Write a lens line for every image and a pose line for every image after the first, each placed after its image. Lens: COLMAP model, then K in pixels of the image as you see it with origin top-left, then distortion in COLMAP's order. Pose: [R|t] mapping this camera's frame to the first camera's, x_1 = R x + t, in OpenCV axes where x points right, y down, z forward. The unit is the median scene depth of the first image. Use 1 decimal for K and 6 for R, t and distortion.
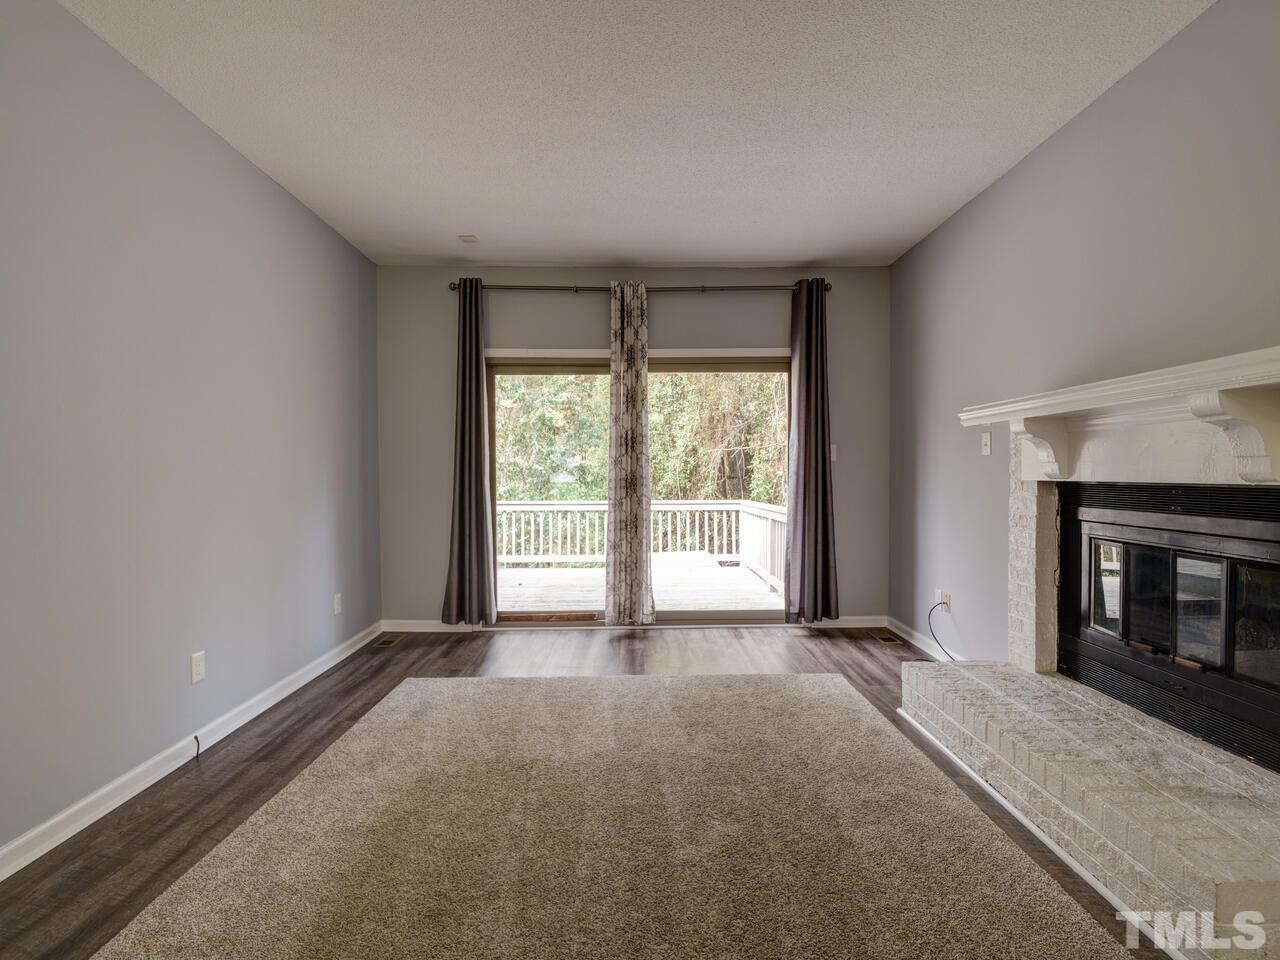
lens RADIAL K [[620.6, 0, 637.4], [0, 620.6, 485.5], [0, 0, 1]] dist [-0.003396, 0.000508]
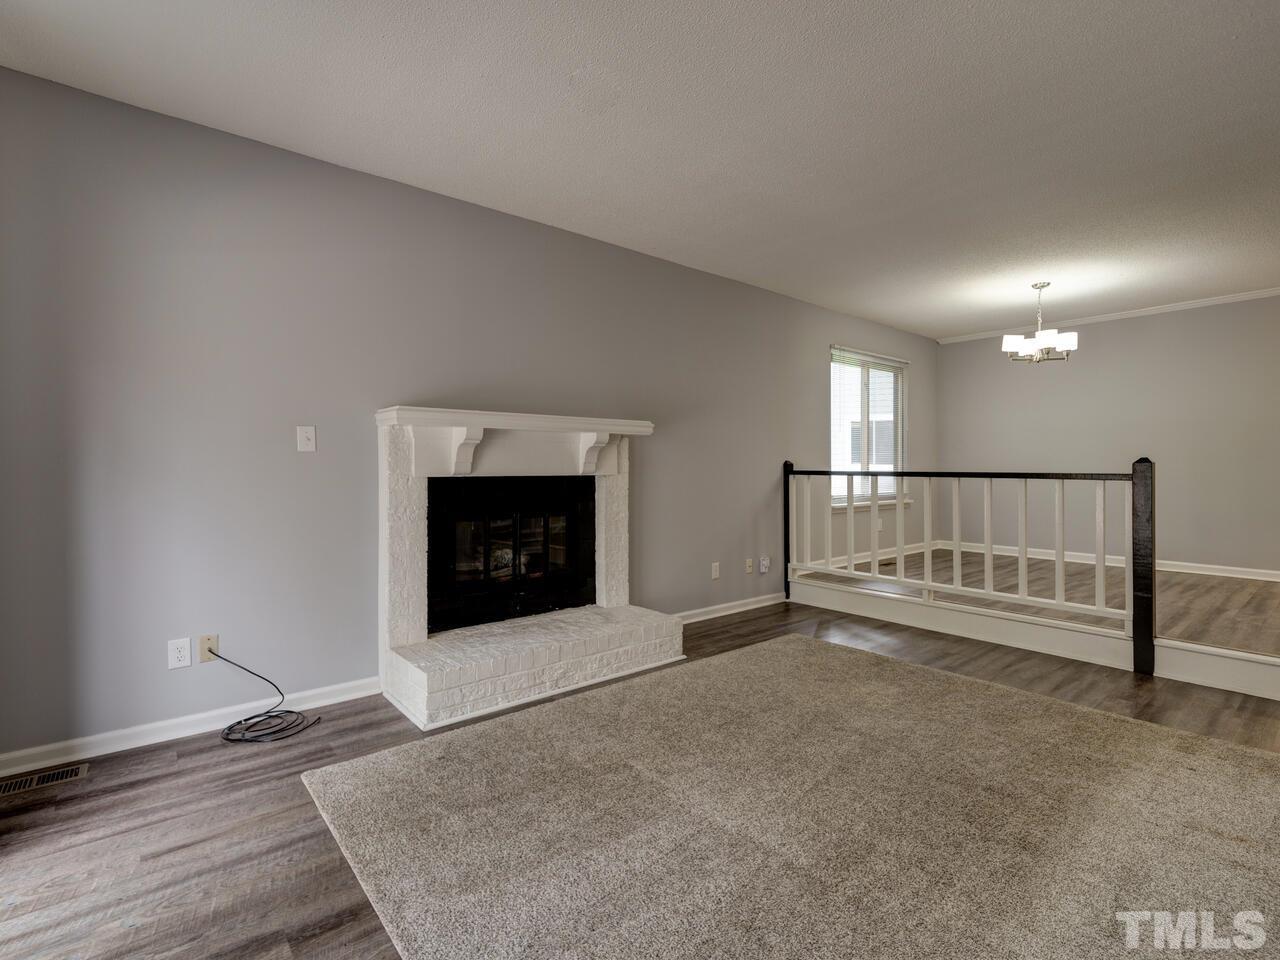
lens RADIAL K [[620.6, 0, 633.8], [0, 620.6, 474.3], [0, 0, 1]] dist [-0.003396, 0.000508]
pose [[-0.634762, 0.003111, 0.772702, -0.393115], [0.024510, 0.999570, 0.016111, -0.016756], [-0.772319, 0.029166, -0.634565, 1.086463]]
